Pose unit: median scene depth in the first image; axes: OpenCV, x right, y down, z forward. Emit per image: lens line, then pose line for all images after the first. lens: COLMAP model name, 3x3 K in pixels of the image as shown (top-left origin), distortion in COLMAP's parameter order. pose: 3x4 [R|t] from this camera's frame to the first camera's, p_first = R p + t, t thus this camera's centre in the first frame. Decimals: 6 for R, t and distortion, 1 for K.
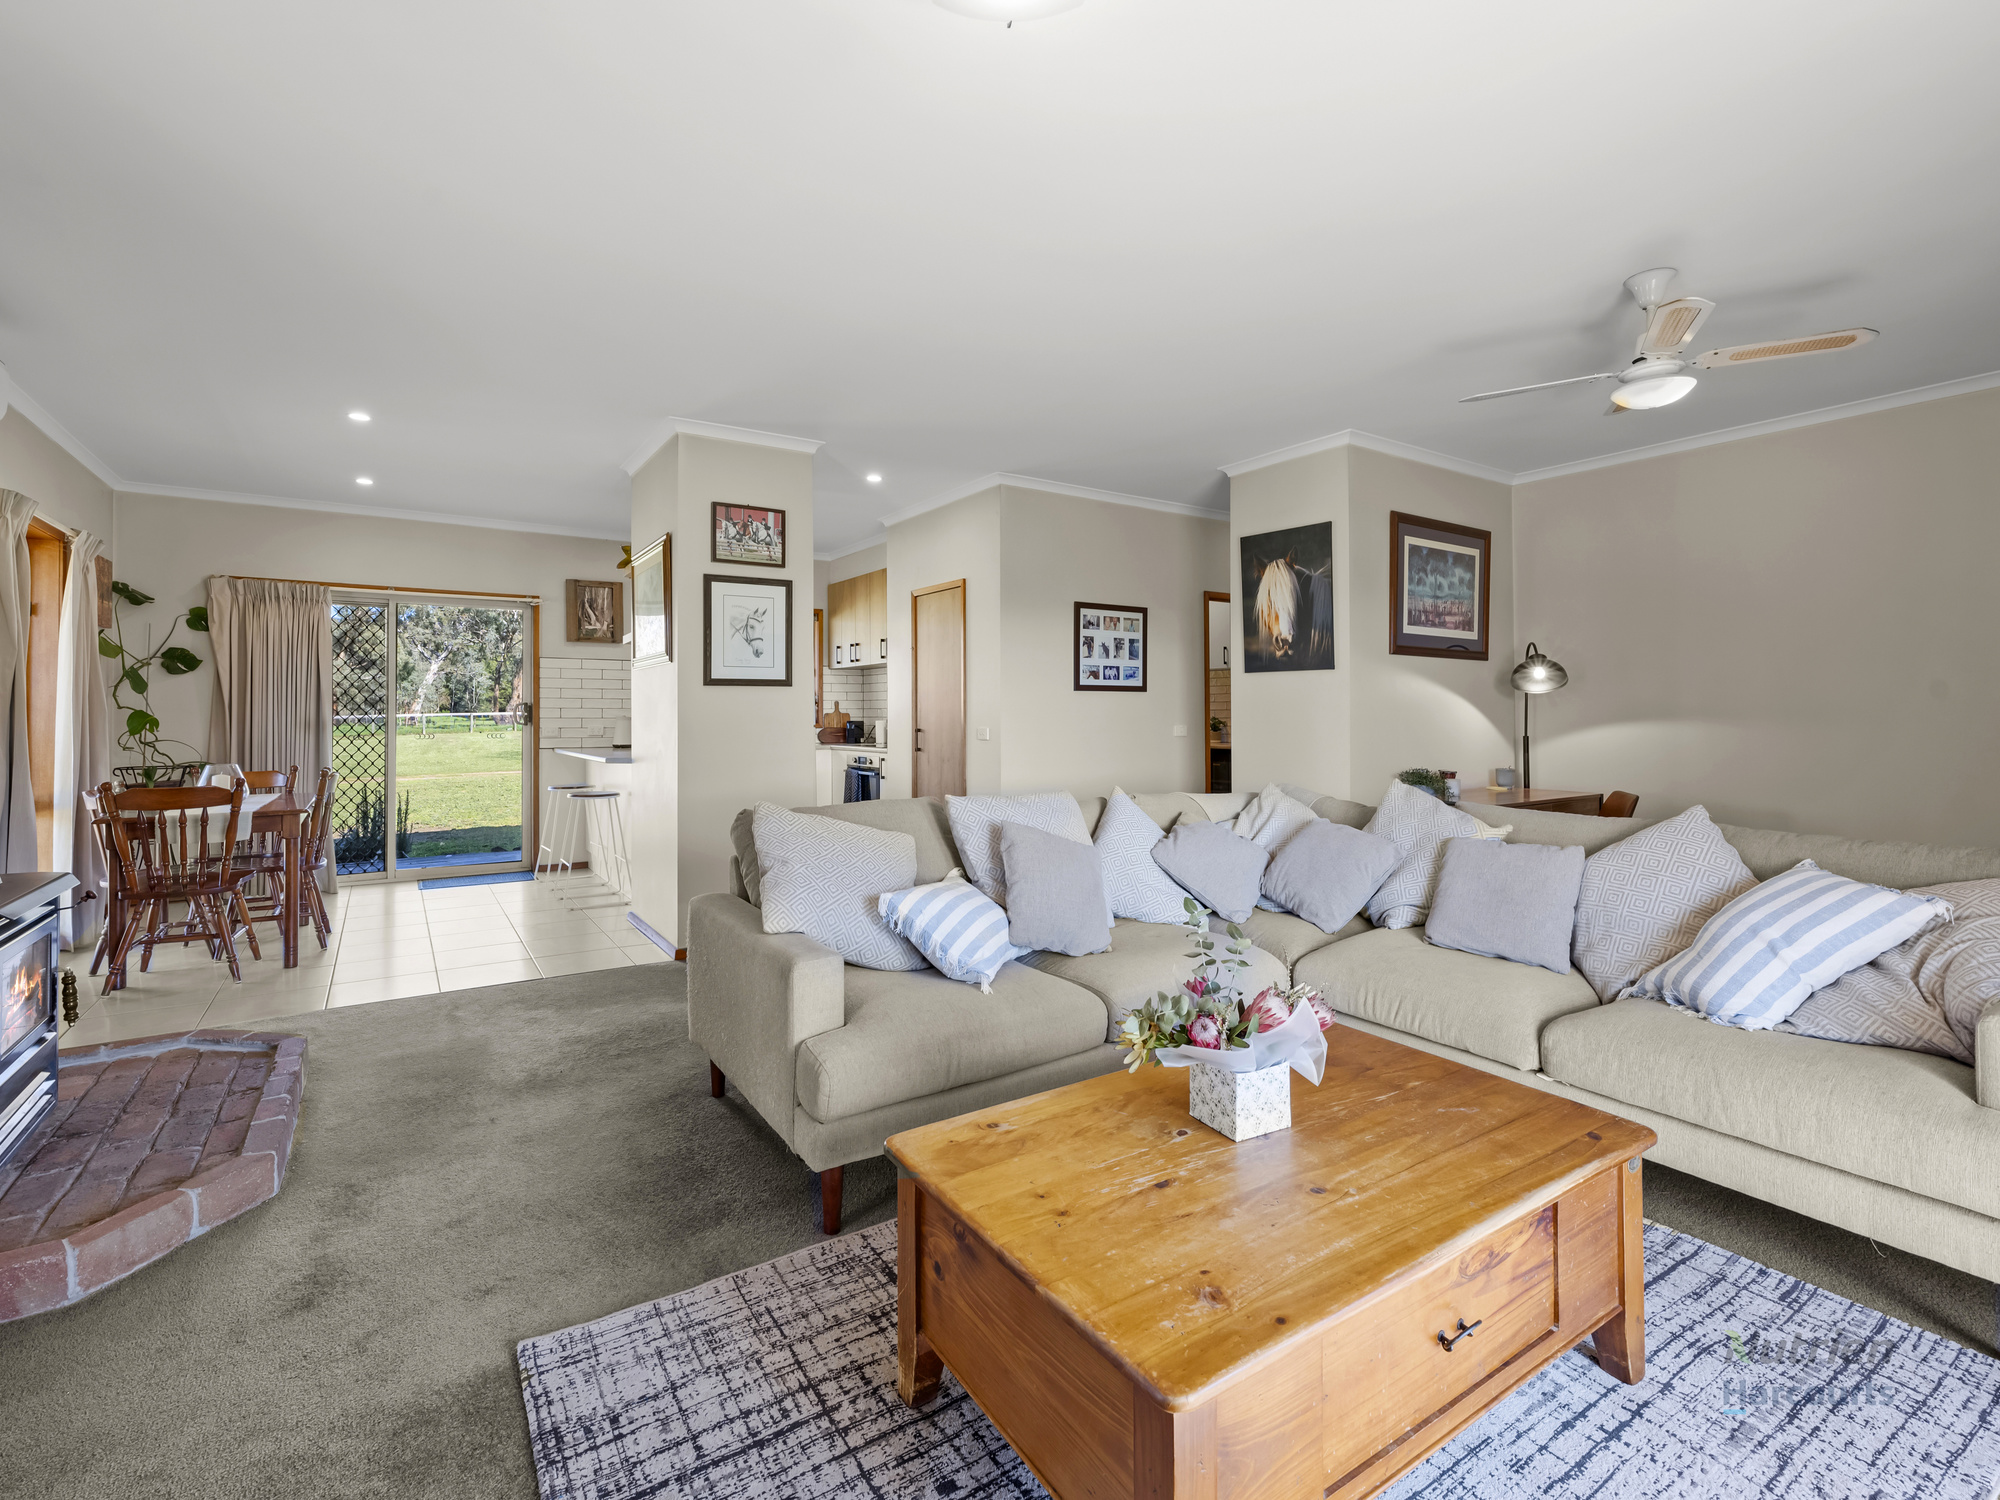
lens RADIAL K [[909.3, 0, 1011.6], [0, 909.3, 712.3], [0, 0, 1]] dist [-0.003037, 0.001094]
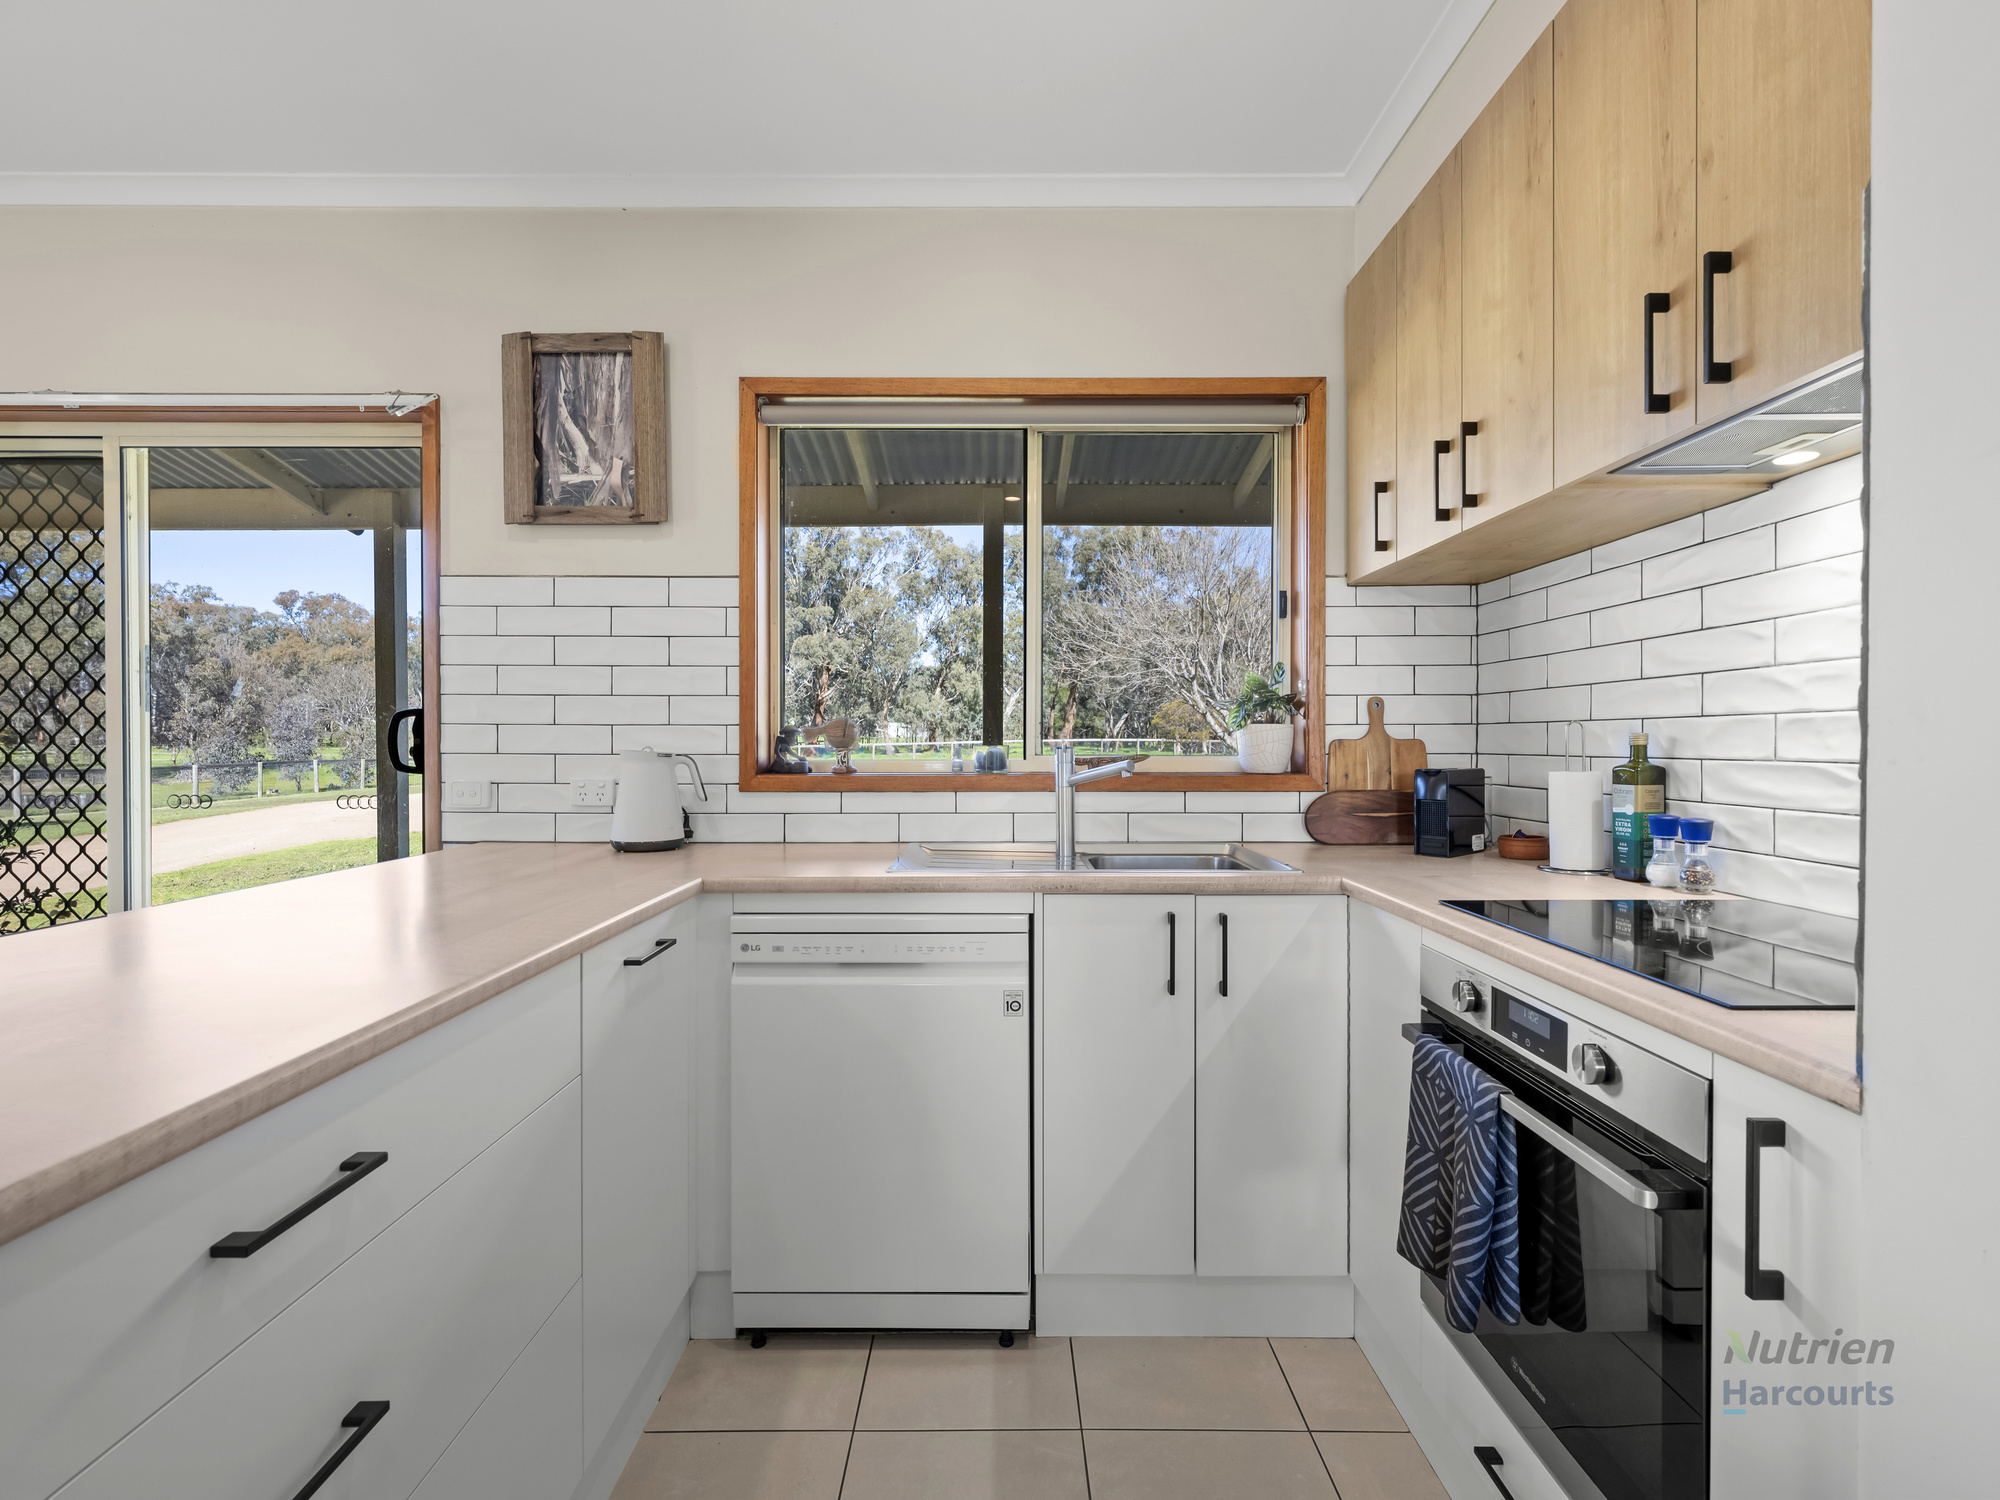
lens RADIAL K [[909.3, 0, 996.2], [0, 909.3, 753.3], [0, 0, 1]] dist [-0.003037, 0.001094]
pose [[0.823744, 0.008180, -0.566904, -0.181909], [0.000145, 0.999893, 0.014638, 0.001364], [0.566963, -0.012141, 0.823654, 0.982973]]
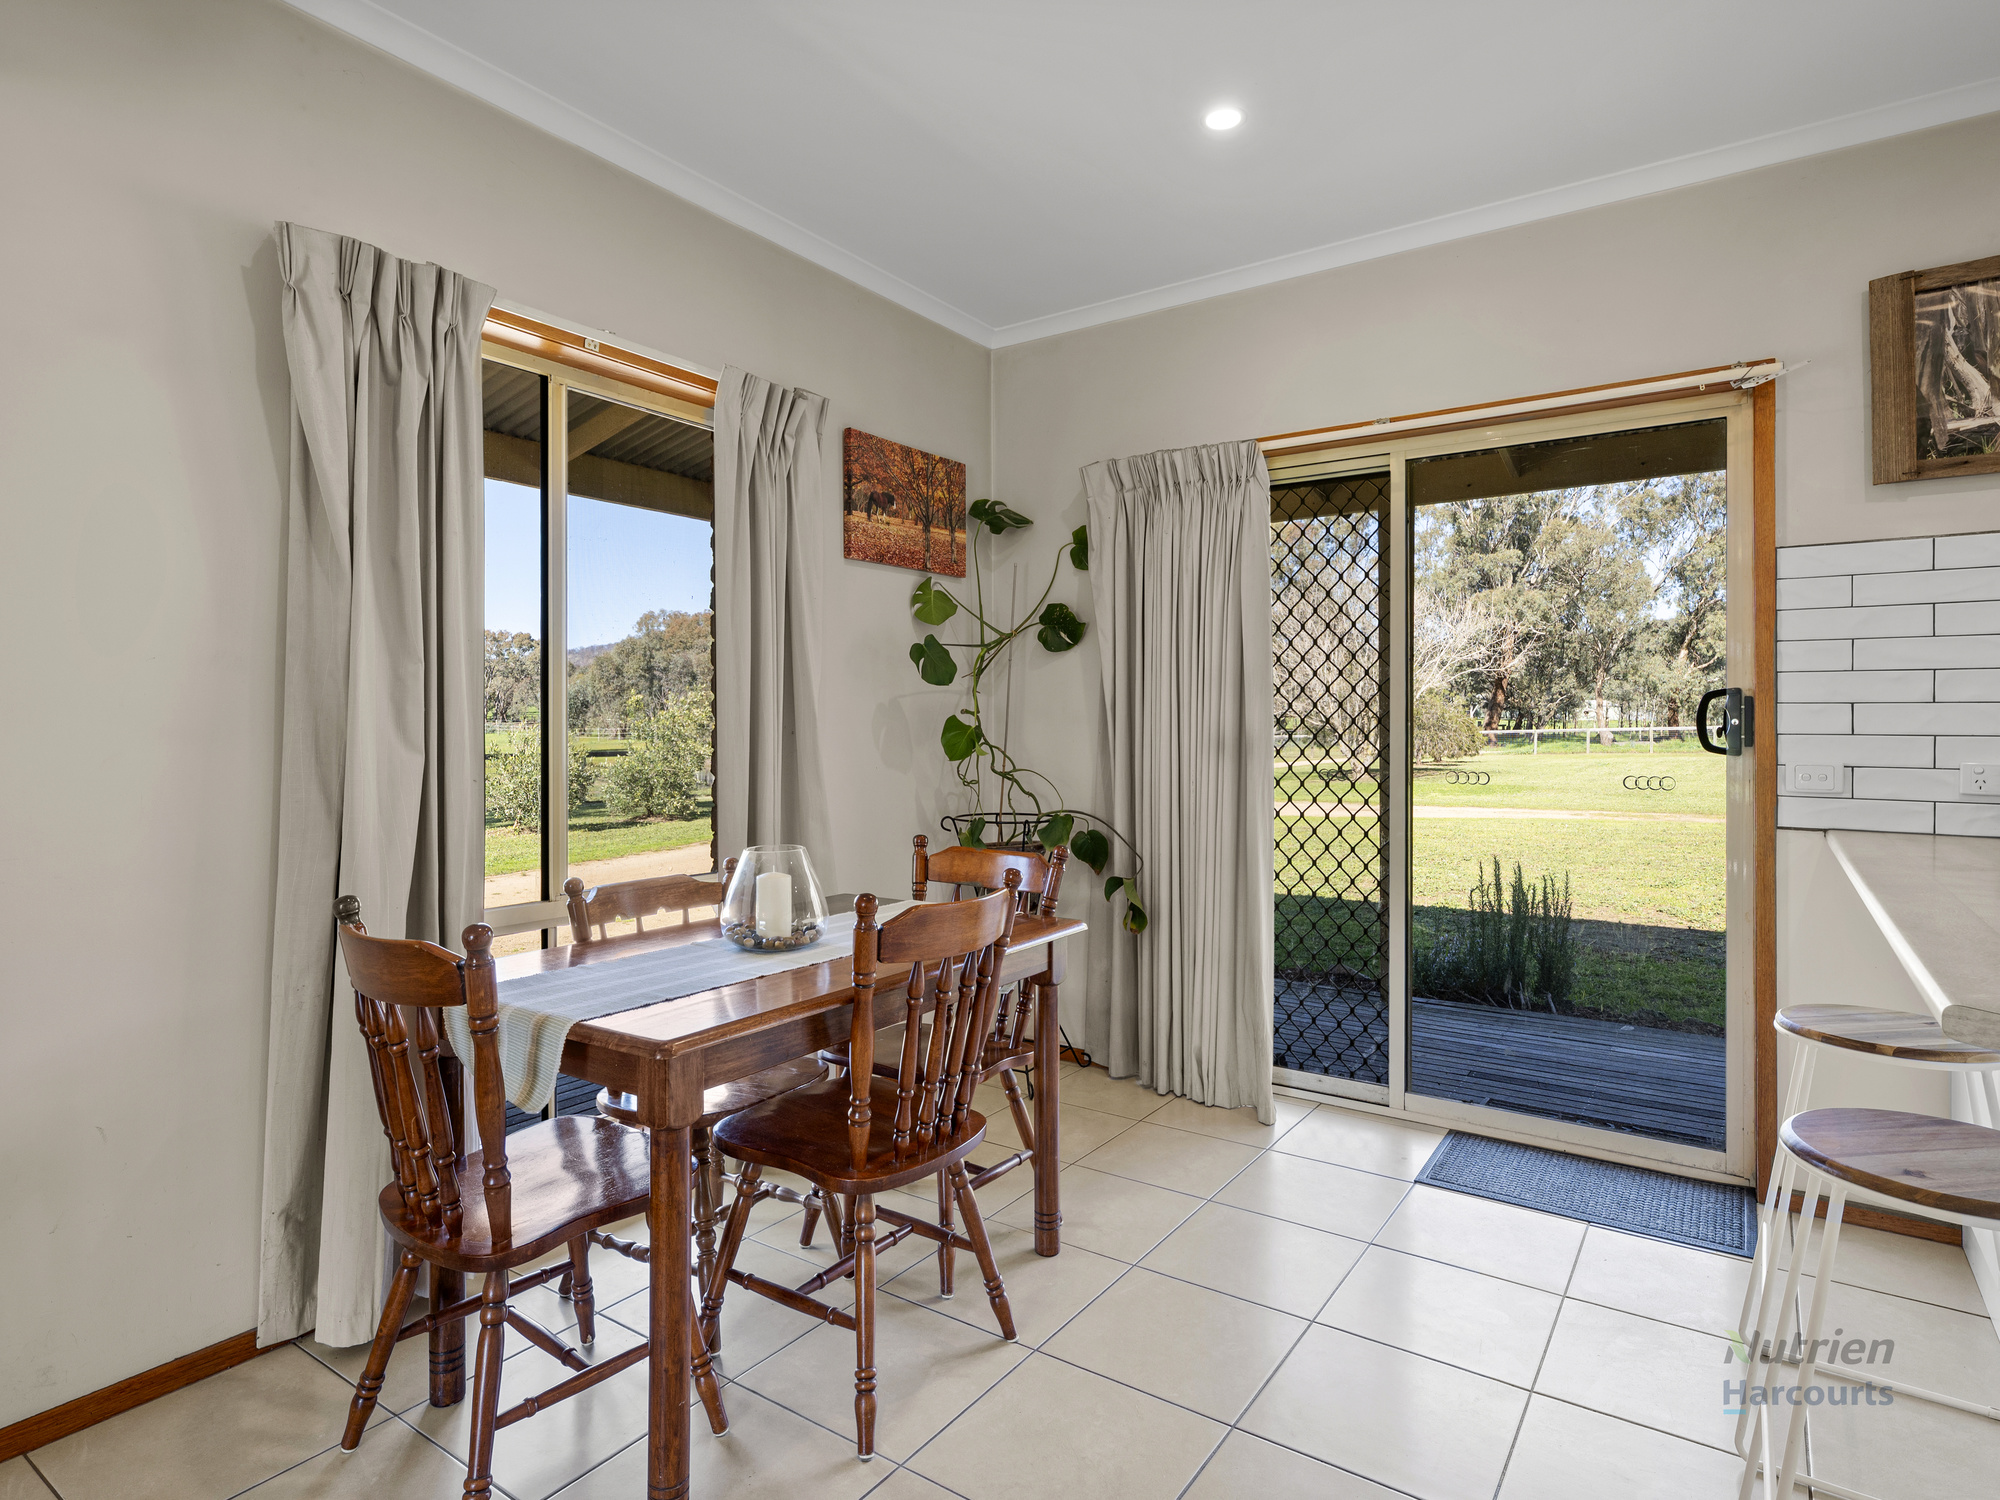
lens RADIAL K [[1102.9, 0, 977.7], [0, 1102.9, 722.5], [0, 0, 1]] dist [0.002992, 0.000591]
pose [[0.354006, -0.002188, -0.935241, -0.295659], [0.000974, 0.999998, -0.001970, 0.003058], [0.935243, -0.000214, 0.354007, 0.697312]]
